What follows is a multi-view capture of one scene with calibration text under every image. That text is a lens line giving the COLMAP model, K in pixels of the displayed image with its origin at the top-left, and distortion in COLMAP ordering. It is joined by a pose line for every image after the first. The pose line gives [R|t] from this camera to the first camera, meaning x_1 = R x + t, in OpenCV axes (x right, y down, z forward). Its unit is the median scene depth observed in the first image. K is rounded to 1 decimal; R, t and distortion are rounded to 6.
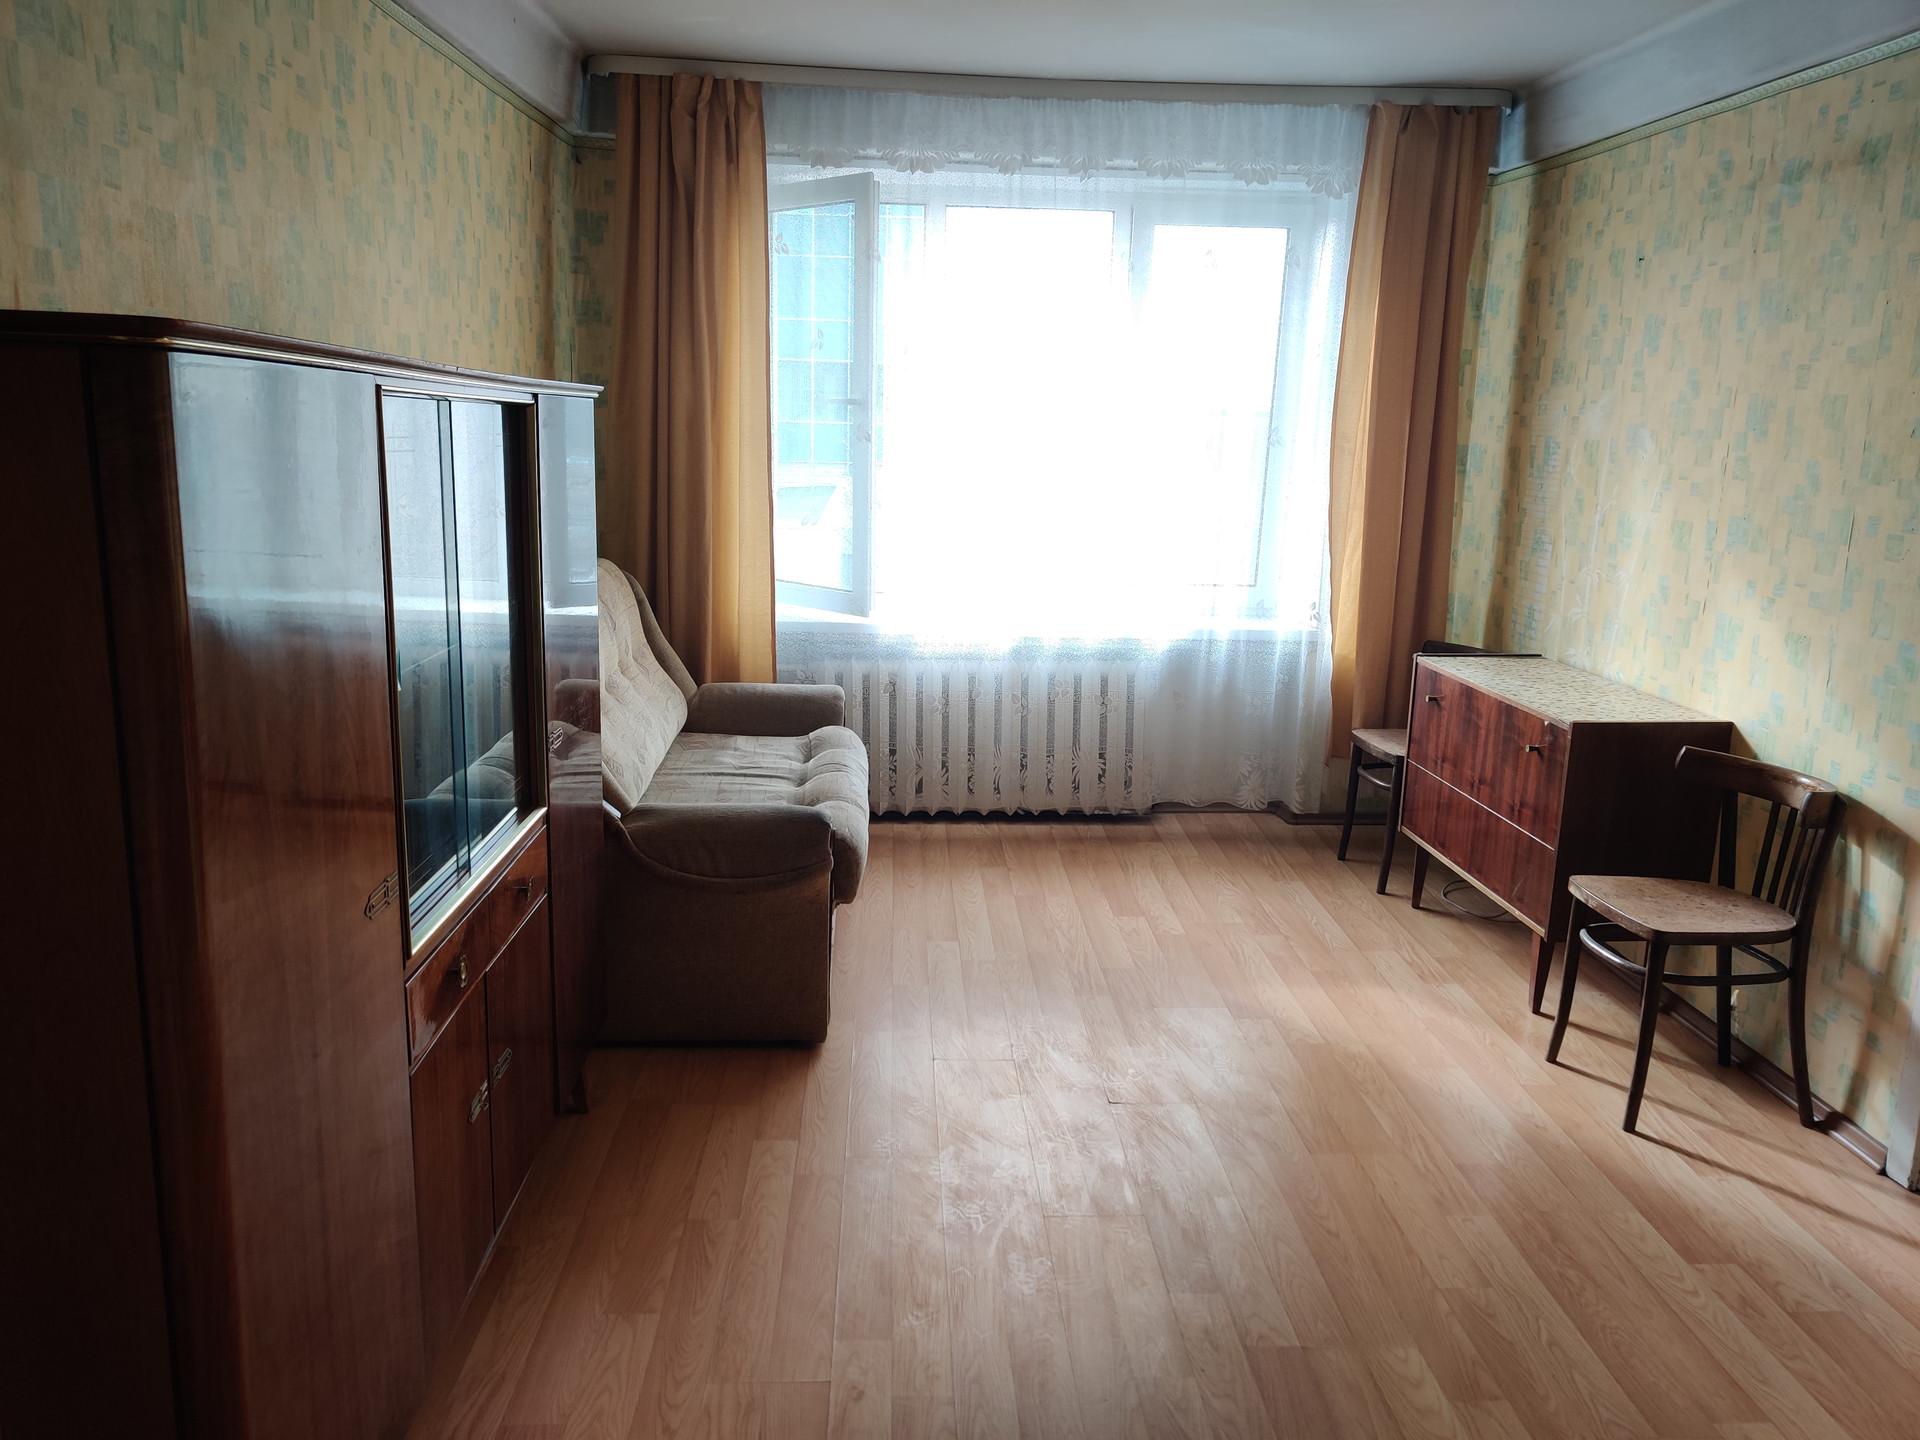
lens RADIAL K [[1476.1, 0, 964.4], [0, 1476.1, 723.1], [0, 0, 1]] dist [0.062579, -0.003796]
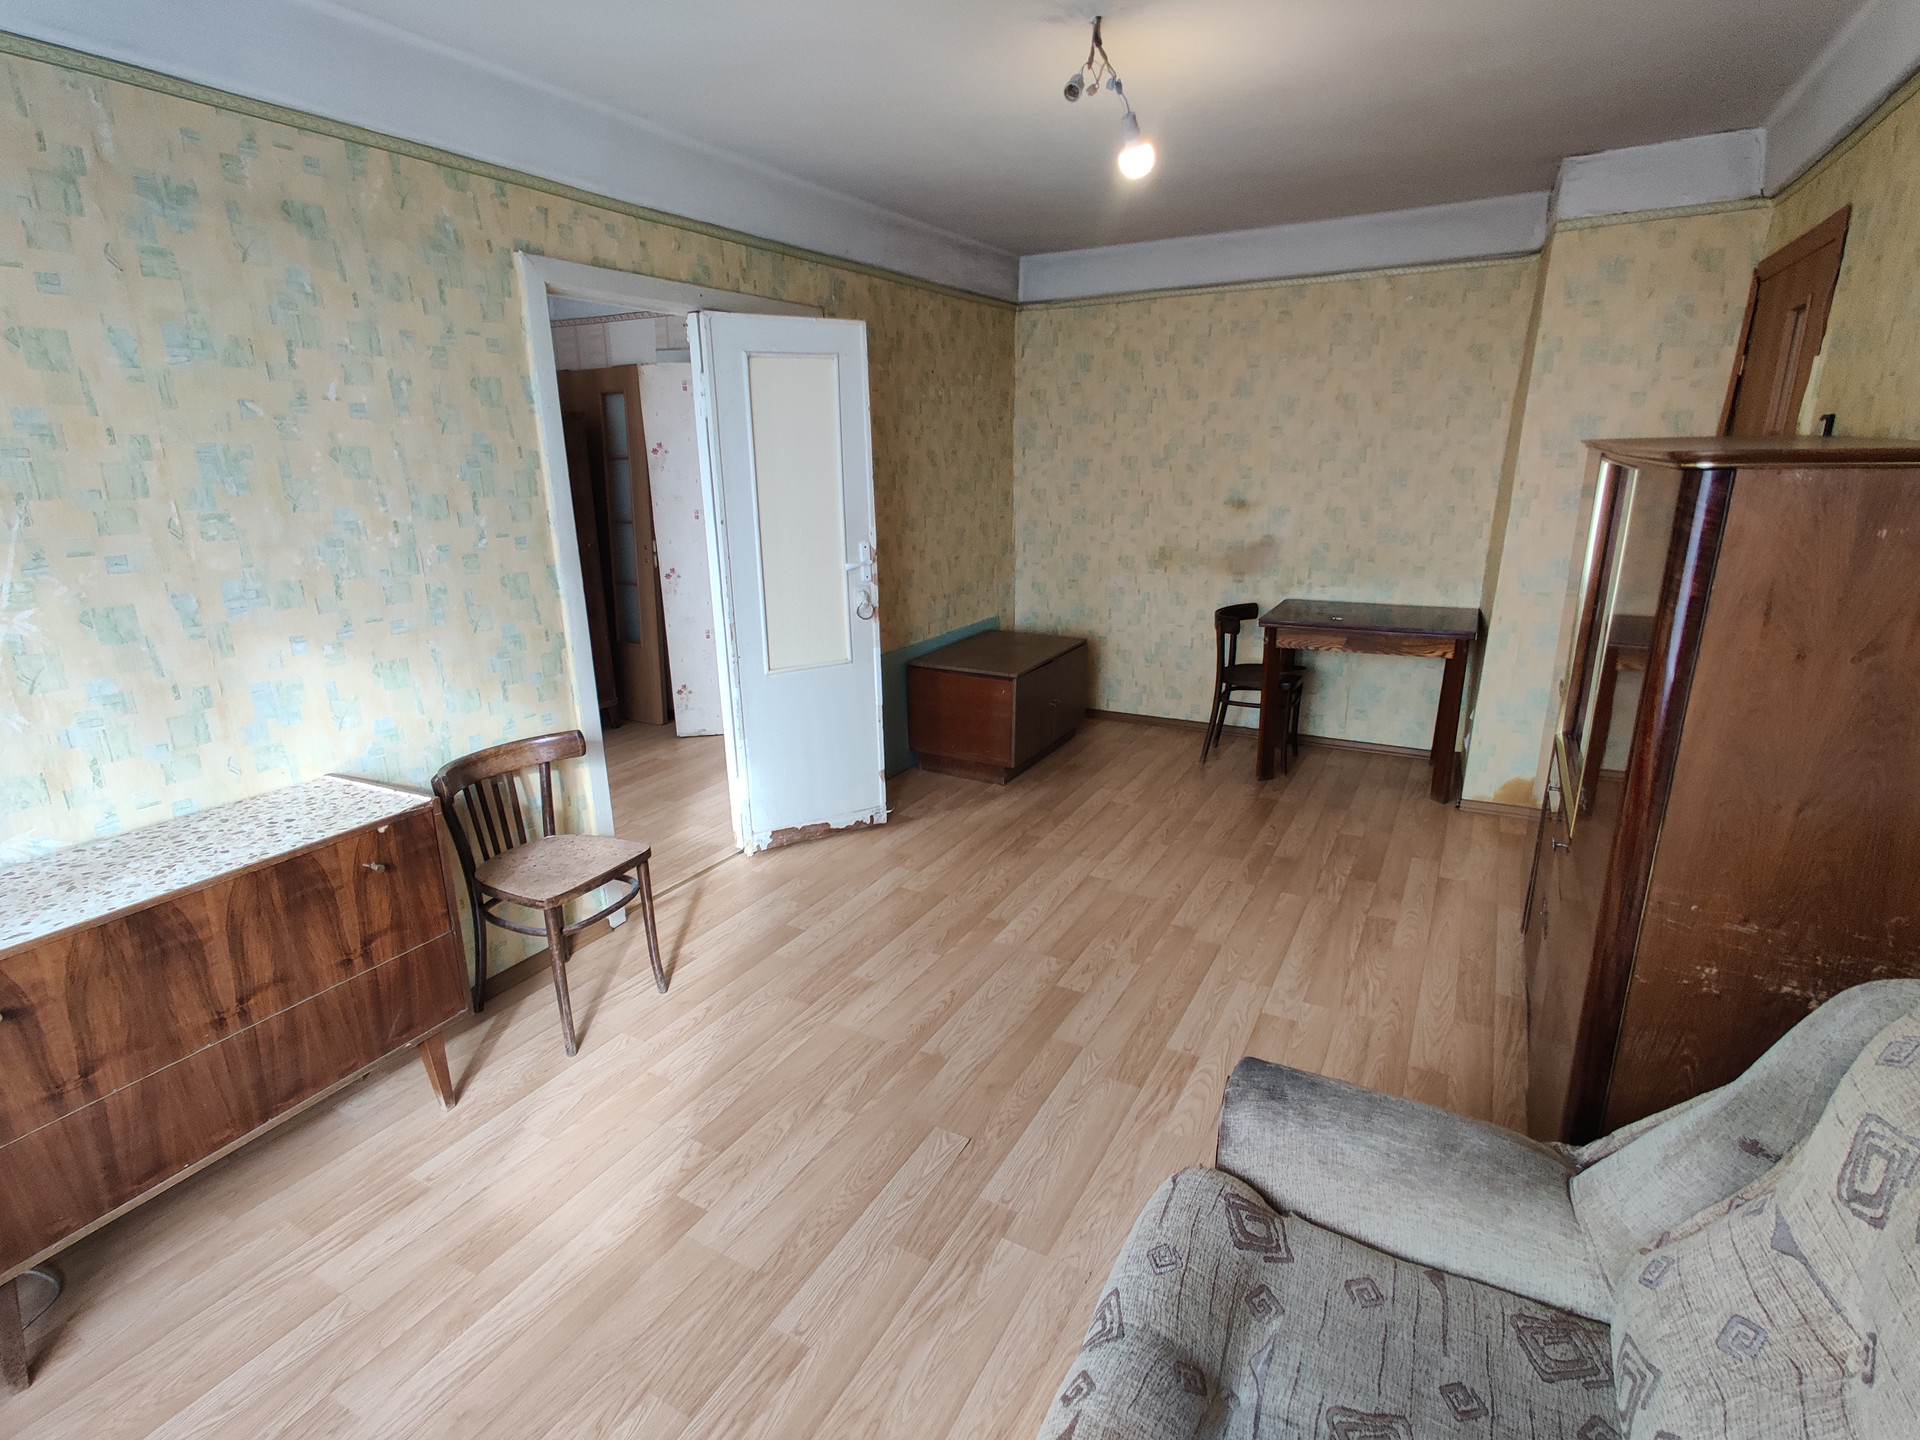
lens RADIAL K [[951.8, 0, 965.0], [0, 951.8, 718.6], [0, 0, 1]] dist [-0.002066, -0.000092]
pose [[-0.854646, -0.159024, 0.494258, -0.126434], [0.093197, 0.889495, 0.447340, -0.214990], [-0.510778, 0.428381, -0.745383, 0.954807]]
